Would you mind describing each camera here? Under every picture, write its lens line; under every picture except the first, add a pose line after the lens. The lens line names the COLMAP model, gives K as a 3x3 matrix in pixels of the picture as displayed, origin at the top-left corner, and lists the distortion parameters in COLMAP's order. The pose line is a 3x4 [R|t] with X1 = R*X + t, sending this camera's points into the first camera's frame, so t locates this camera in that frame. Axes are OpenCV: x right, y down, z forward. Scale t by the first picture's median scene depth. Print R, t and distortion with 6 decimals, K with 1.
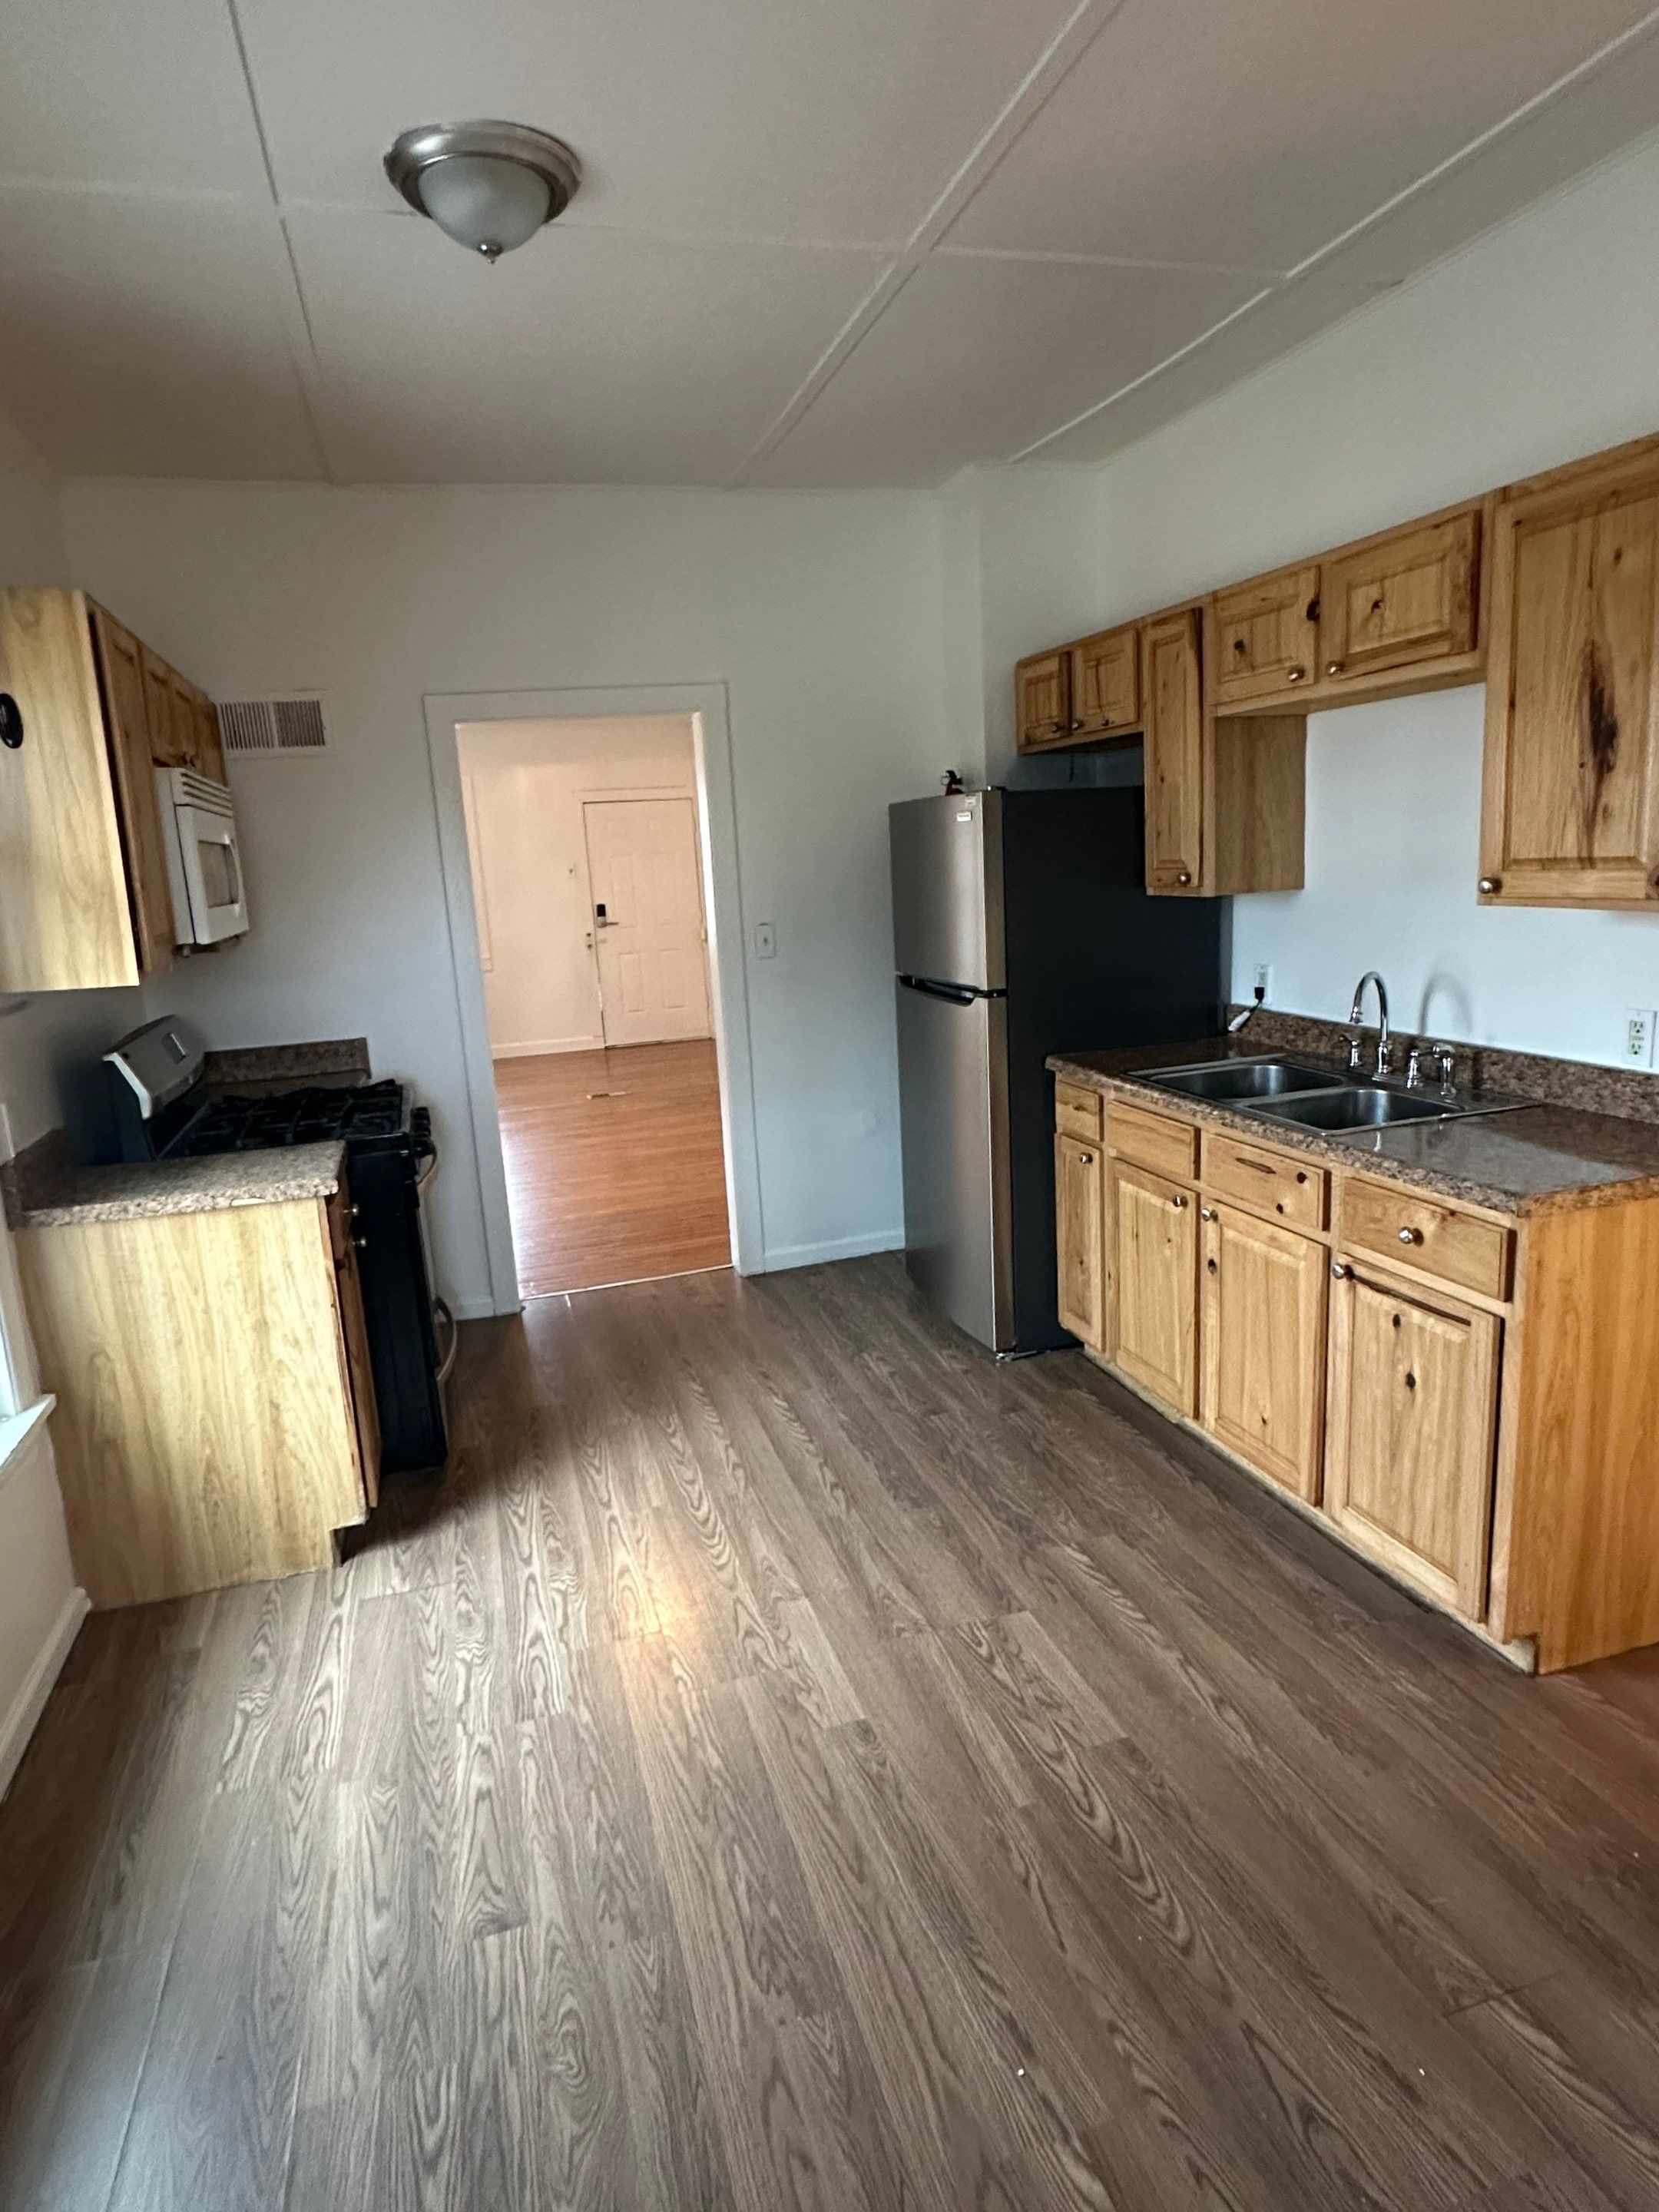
lens RADIAL K [[1296.6, 0, 829.5], [0, 1296.6, 1106.0], [0, 0, 1]] dist [0.003602, 0.002022]
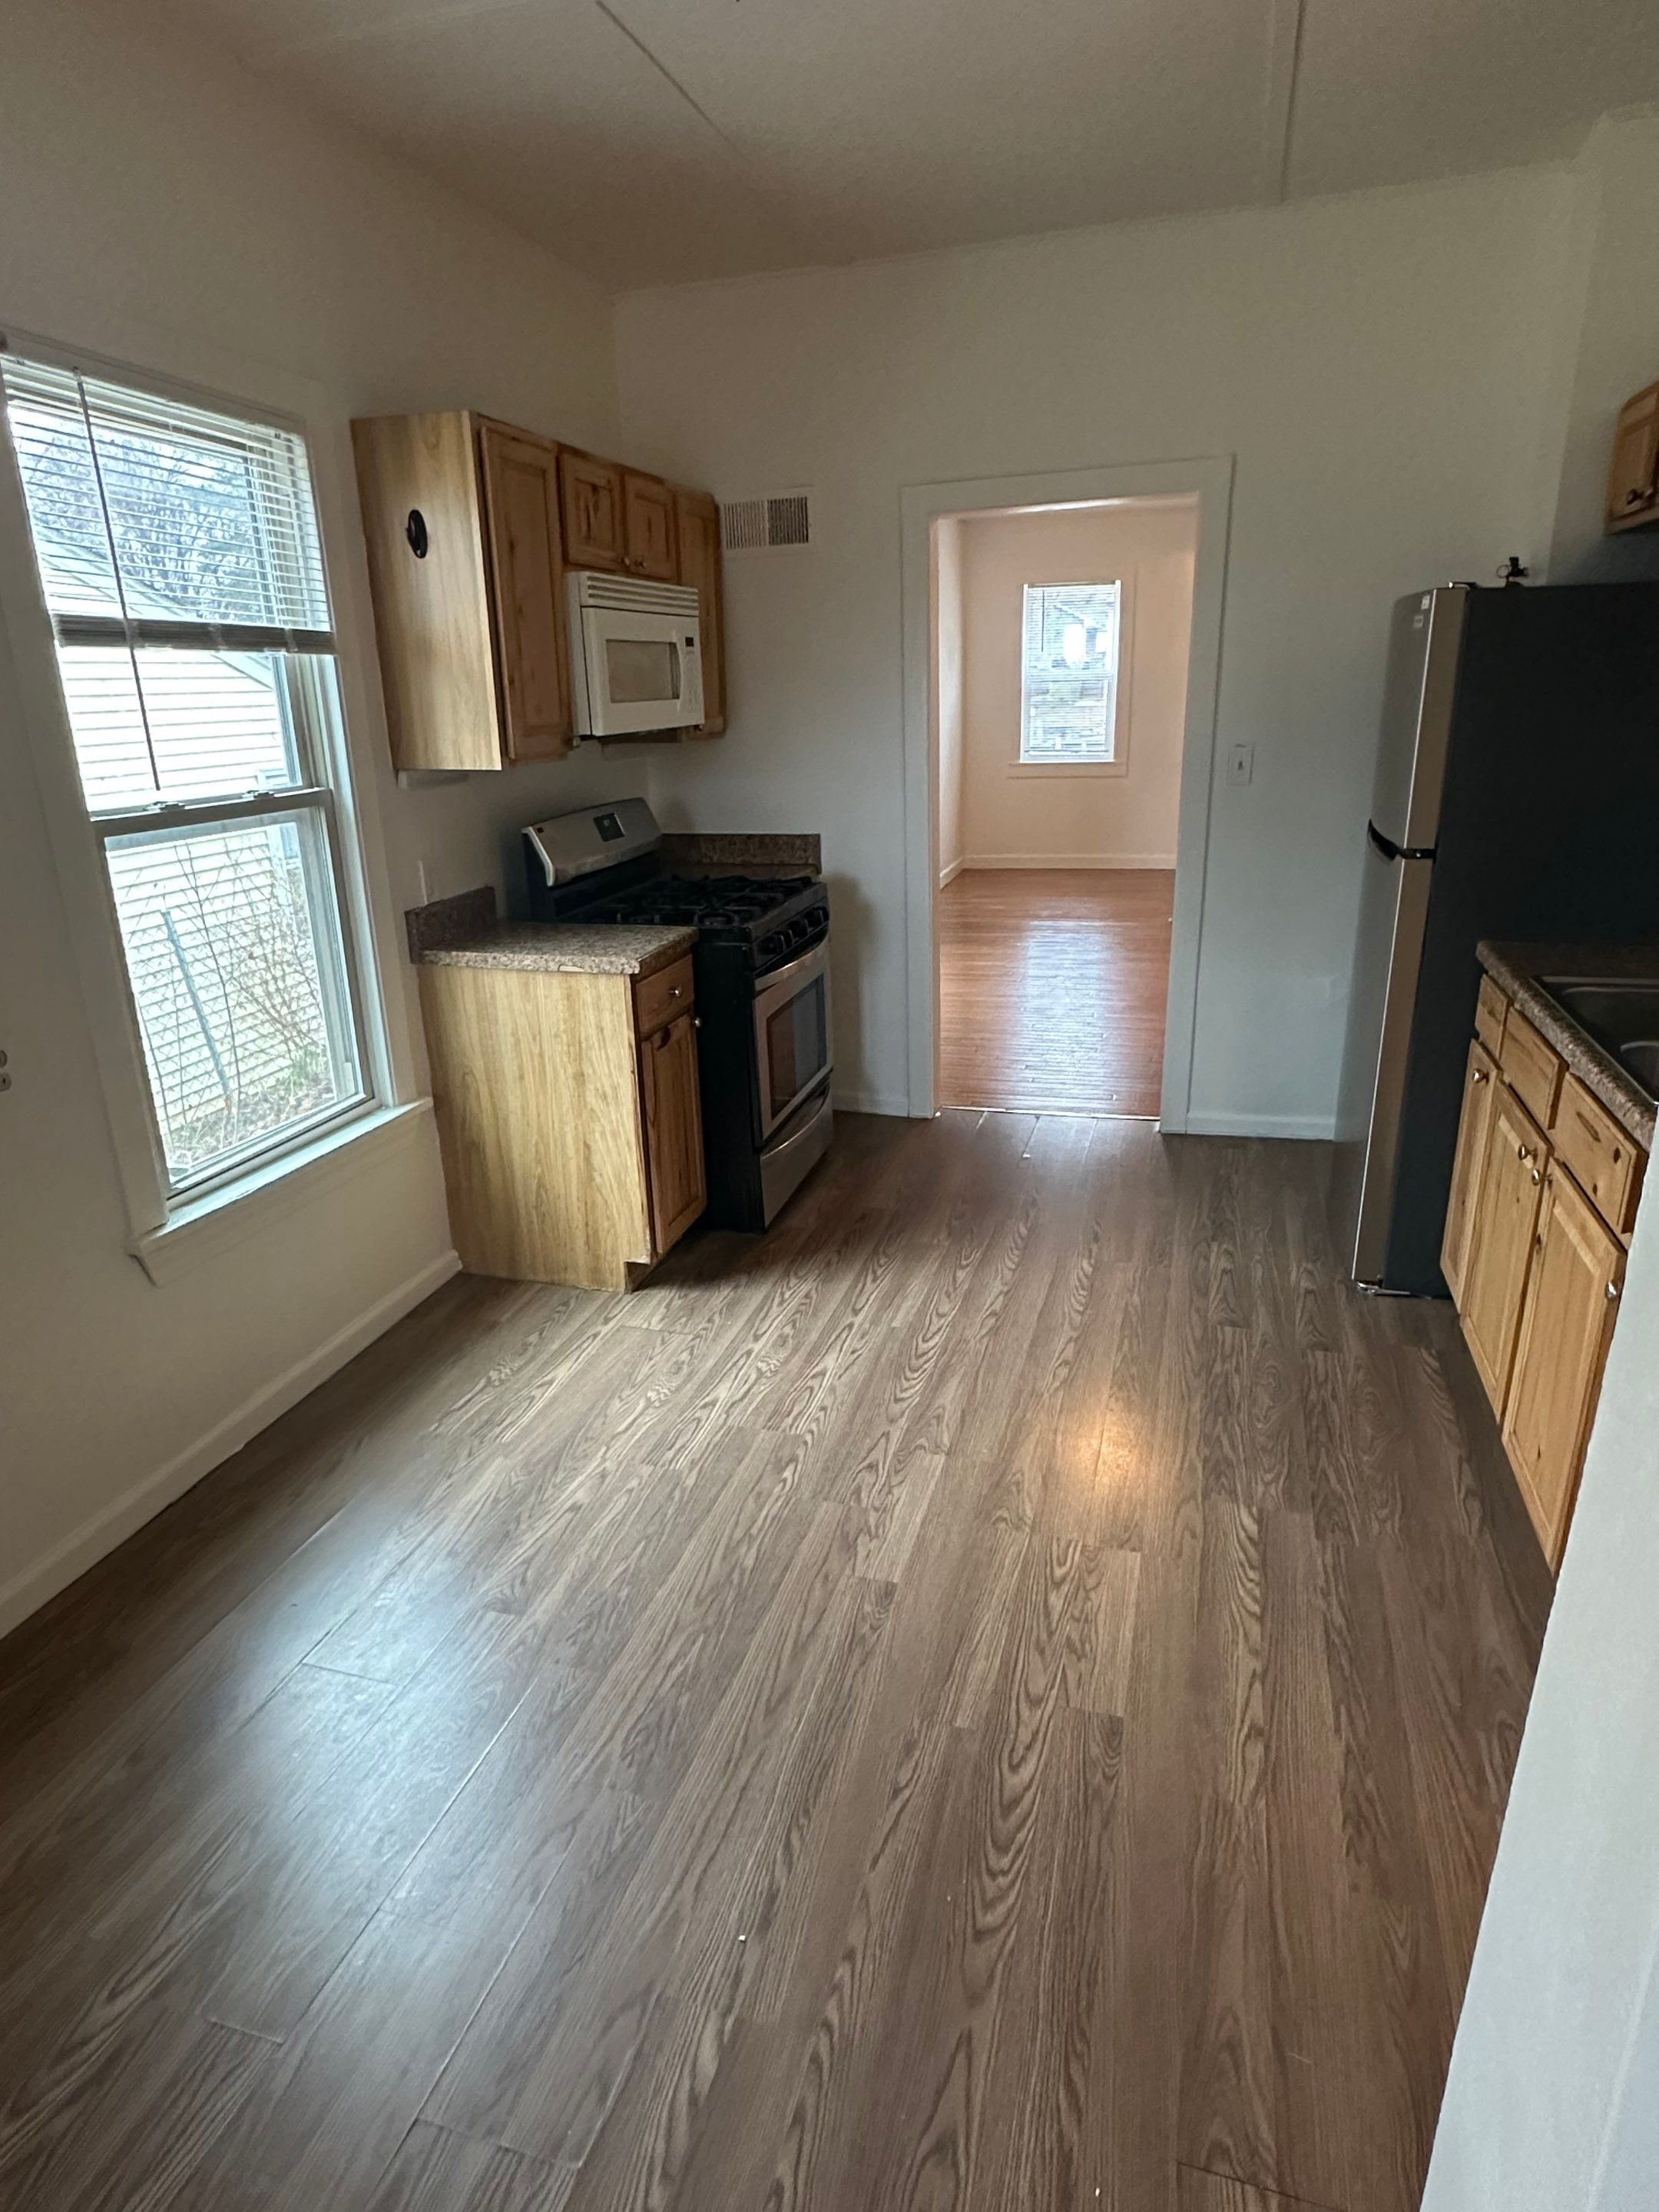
lens RADIAL K [[1296.6, 0, 829.5], [0, 1296.6, 1106.0], [0, 0, 1]] dist [0.003602, 0.002022]
pose [[0.827045, 0.205994, -0.523032, 0.360964], [-0.125470, 0.974611, 0.185446, -0.048851], [0.547954, -0.087748, 0.831893, 0.155595]]
